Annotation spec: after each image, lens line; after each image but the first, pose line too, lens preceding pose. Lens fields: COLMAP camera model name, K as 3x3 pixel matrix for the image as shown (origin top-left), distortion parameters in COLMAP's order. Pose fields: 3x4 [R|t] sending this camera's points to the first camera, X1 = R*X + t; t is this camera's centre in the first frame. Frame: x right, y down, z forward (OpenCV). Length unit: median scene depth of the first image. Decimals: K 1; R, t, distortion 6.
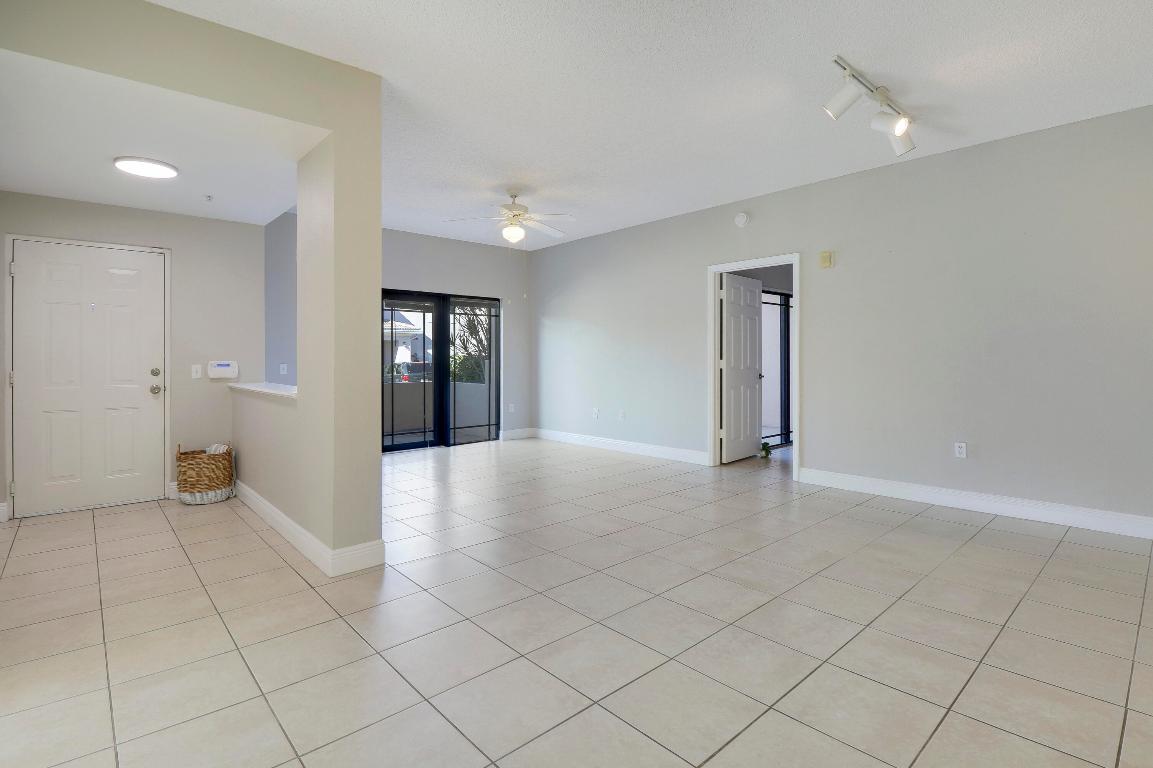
lens RADIAL K [[554.3, 0, 576.2], [0, 554.3, 363.4], [0, 0, 1]] dist [-0.010258, -0.002713]
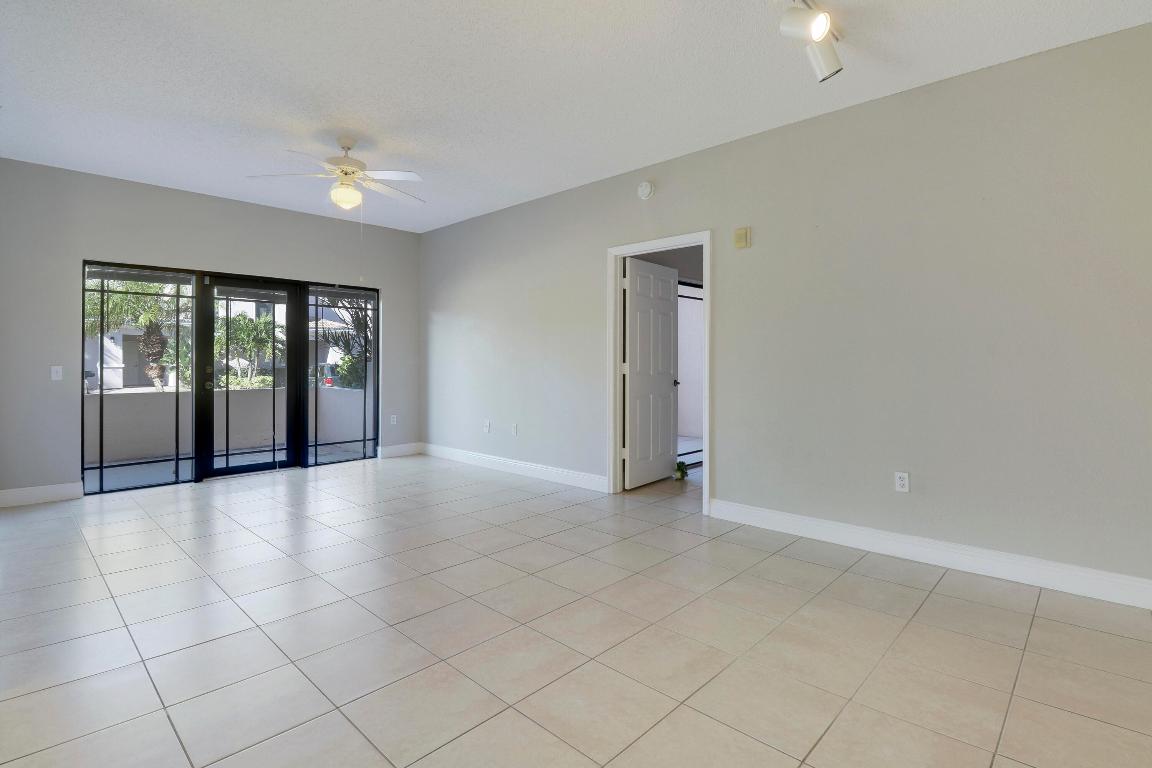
lens RADIAL K [[553.8, 0, 582.0], [0, 553.8, 360.1], [0, 0, 1]] dist [-0.010258, -0.002713]
pose [[0.996411, 0.004451, 0.084526, 0.126866], [-0.003533, 0.999933, -0.011004, -0.001505], [-0.084570, 0.010666, 0.996360, 0.183724]]
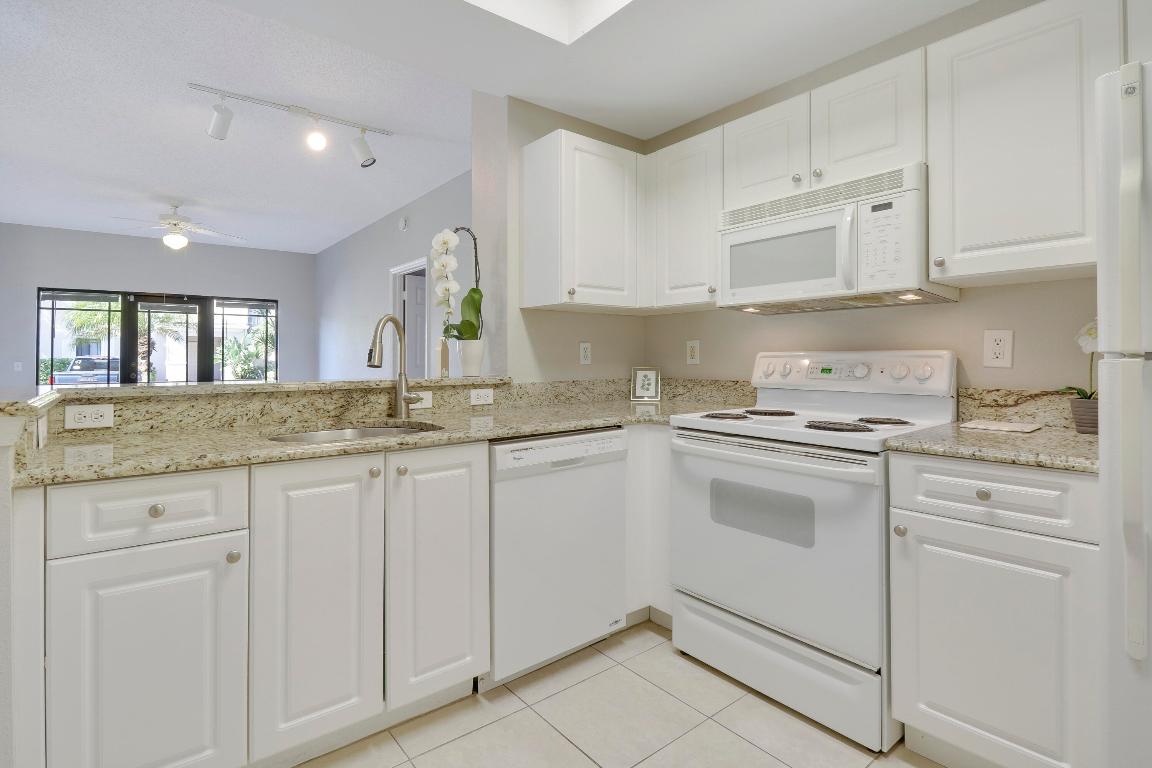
lens RADIAL K [[553.8, 0, 553.4], [0, 553.8, 341.6], [0, 0, 1]] dist [-0.010258, -0.002713]
pose [[0.997465, -0.001342, -0.071142, 0.595461], [-0.001200, 0.999362, -0.035682, -0.001682], [0.071145, 0.035677, 0.996828, -0.006501]]
